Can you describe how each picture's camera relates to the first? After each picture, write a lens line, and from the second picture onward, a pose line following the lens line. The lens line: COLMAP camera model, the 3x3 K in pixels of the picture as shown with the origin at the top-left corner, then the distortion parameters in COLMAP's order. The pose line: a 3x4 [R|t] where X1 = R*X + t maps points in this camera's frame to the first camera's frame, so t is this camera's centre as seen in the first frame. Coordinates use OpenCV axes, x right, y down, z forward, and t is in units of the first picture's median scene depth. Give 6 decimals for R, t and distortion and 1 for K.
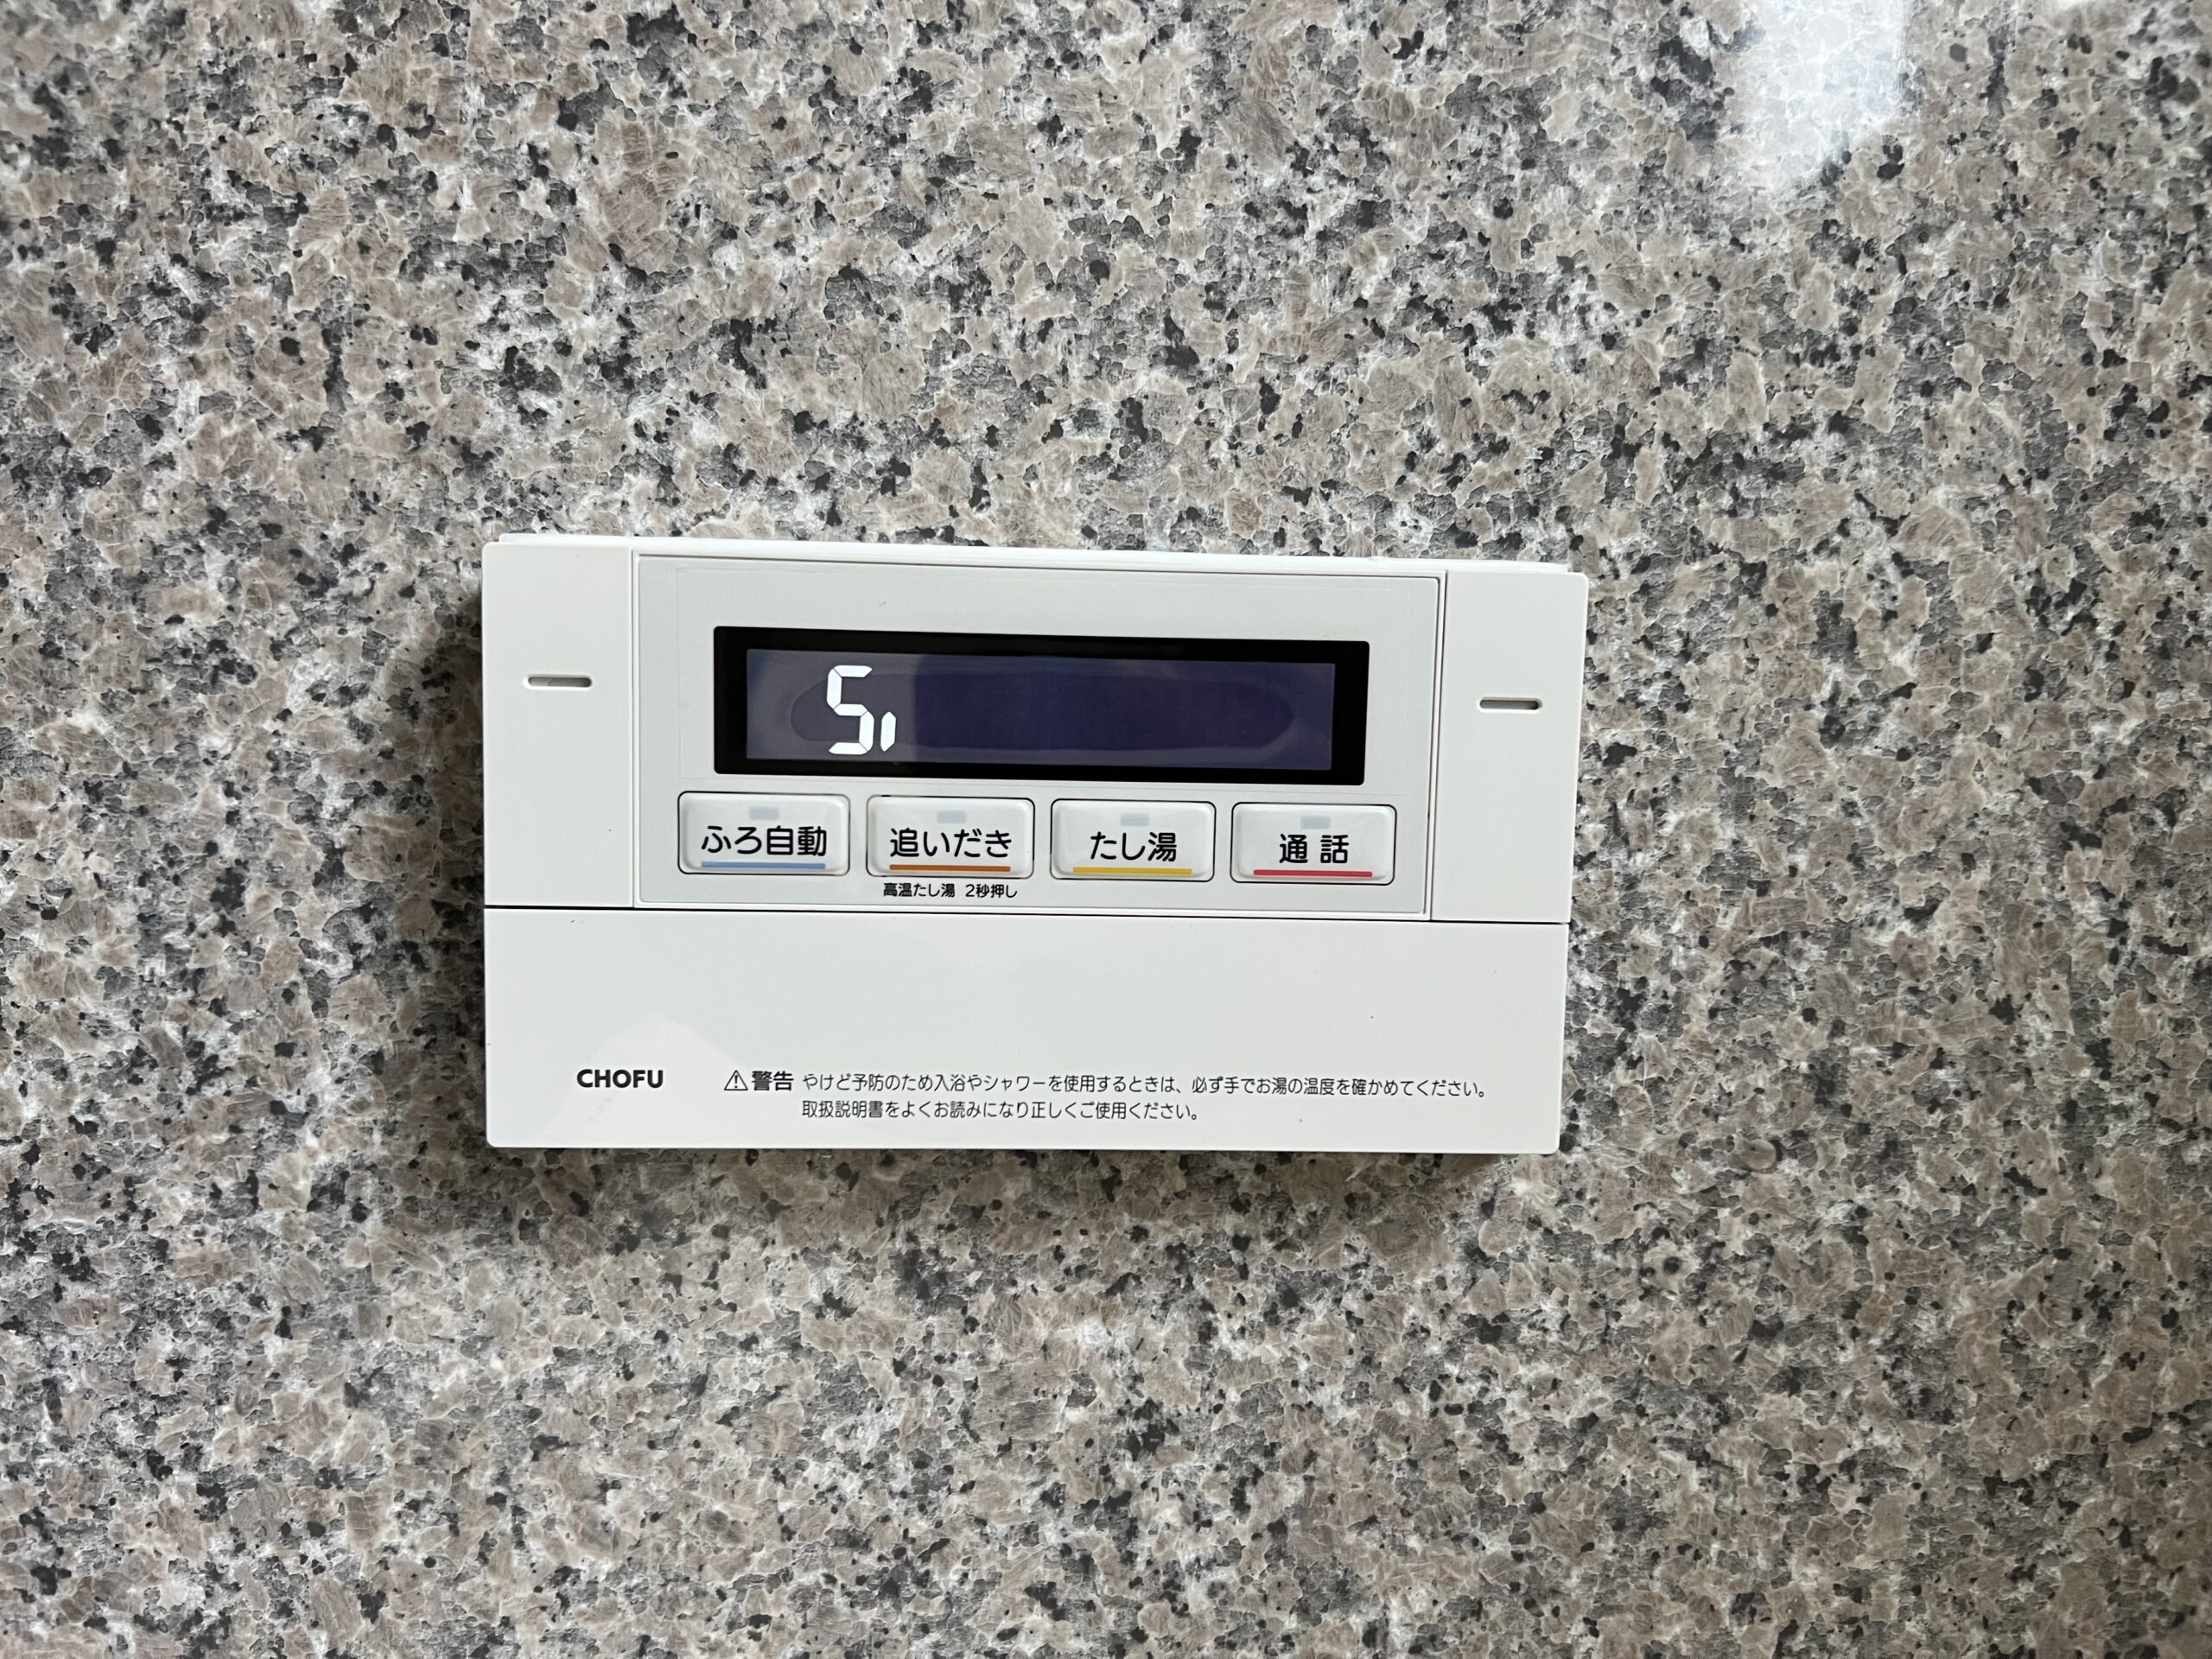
lens RADIAL K [[1728.1, 0, 1106.0], [0, 1728.1, 829.5], [0, 0, 1]] dist [-0.003799, -0.007240]
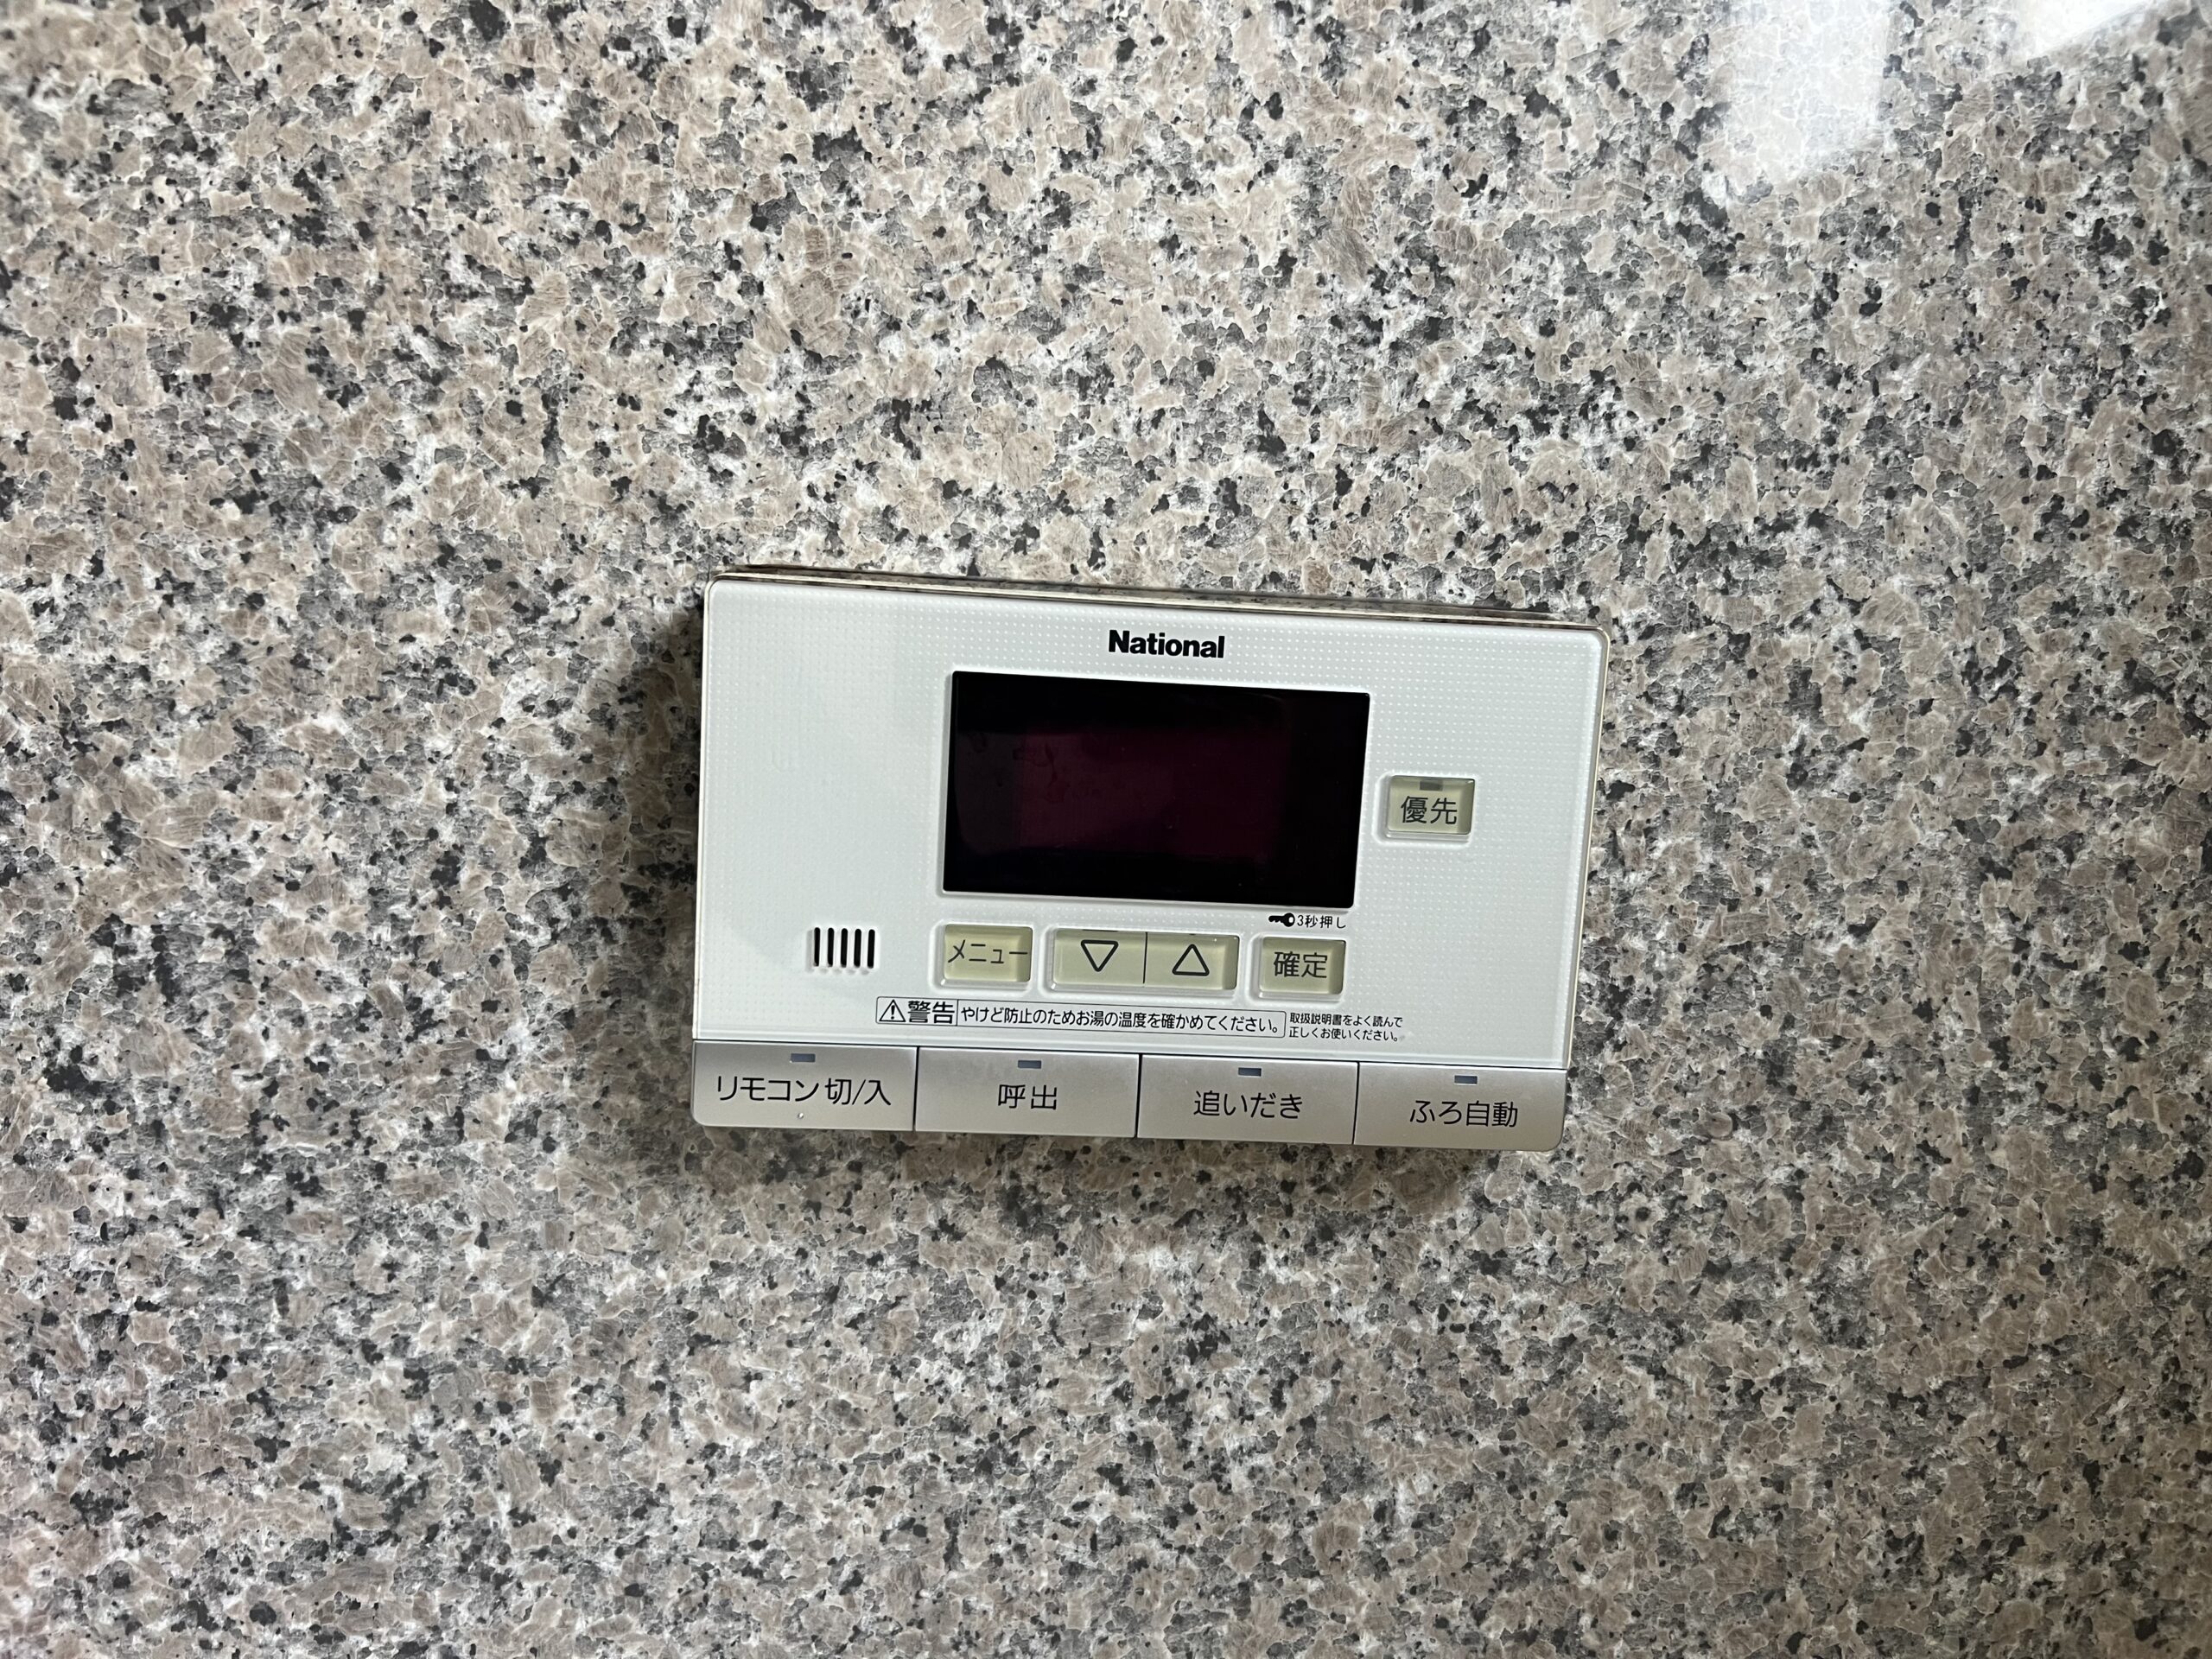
lens RADIAL K [[1728.1, 0, 1106.0], [0, 1728.1, 829.5], [0, 0, 1]] dist [-0.003799, -0.007240]
pose [[0.997084, 0.038077, -0.066133, 0.019851], [-0.039680, 0.998946, -0.023088, 0.022268], [0.065184, 0.025645, 0.997544, -0.188144]]
